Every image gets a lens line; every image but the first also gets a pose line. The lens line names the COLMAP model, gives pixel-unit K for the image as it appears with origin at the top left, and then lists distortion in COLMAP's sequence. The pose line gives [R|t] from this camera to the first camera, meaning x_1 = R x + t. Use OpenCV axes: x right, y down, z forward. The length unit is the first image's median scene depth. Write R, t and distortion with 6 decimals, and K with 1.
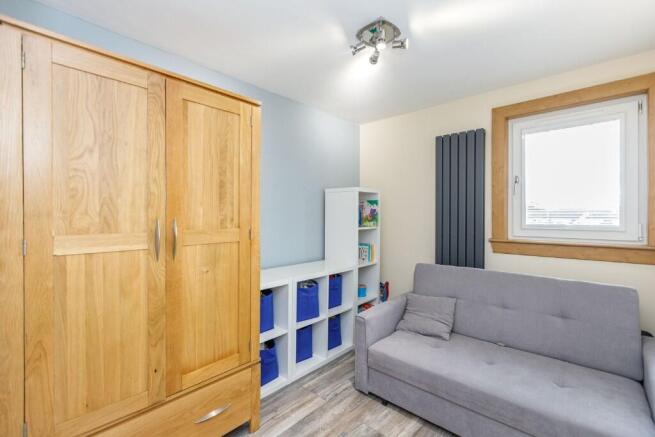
lens RADIAL K [[302.4, 0, 328.7], [0, 302.4, 214.9], [0, 0, 1]] dist [0.003469, -0.000030]
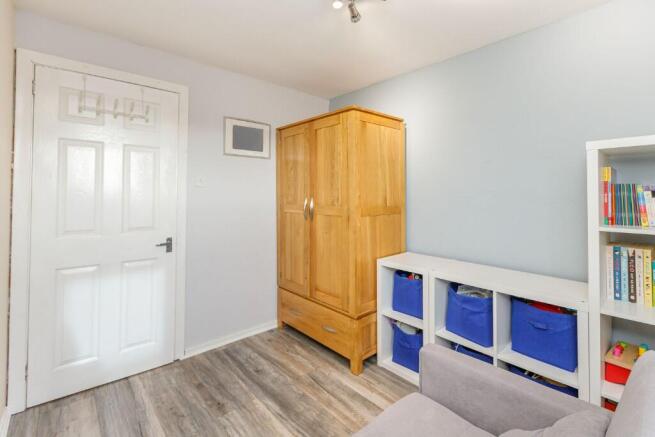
lens RADIAL K [[302.4, 0, 332.0], [0, 302.4, 192.1], [0, 0, 1]] dist [0.003469, -0.000030]
pose [[-0.114780, -0.015502, -0.993270, 0.674107], [-0.007592, 0.999863, -0.014727, -0.000609], [0.993362, 0.005851, -0.114882, 0.713527]]
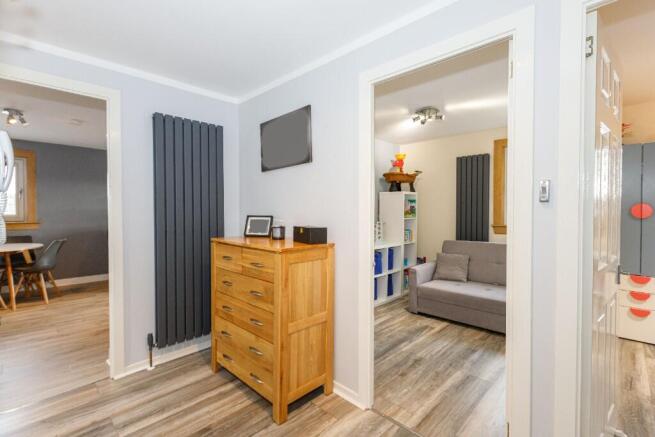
lens RADIAL K [[302.4, 0, 326.0], [0, 302.4, 216.6], [0, 0, 1]] dist [0.003469, -0.000030]
pose [[0.998702, -0.004954, -0.050690, -0.244711], [0.005817, 0.999840, 0.016892, 0.007254], [0.050598, -0.017165, 0.998572, -0.601797]]
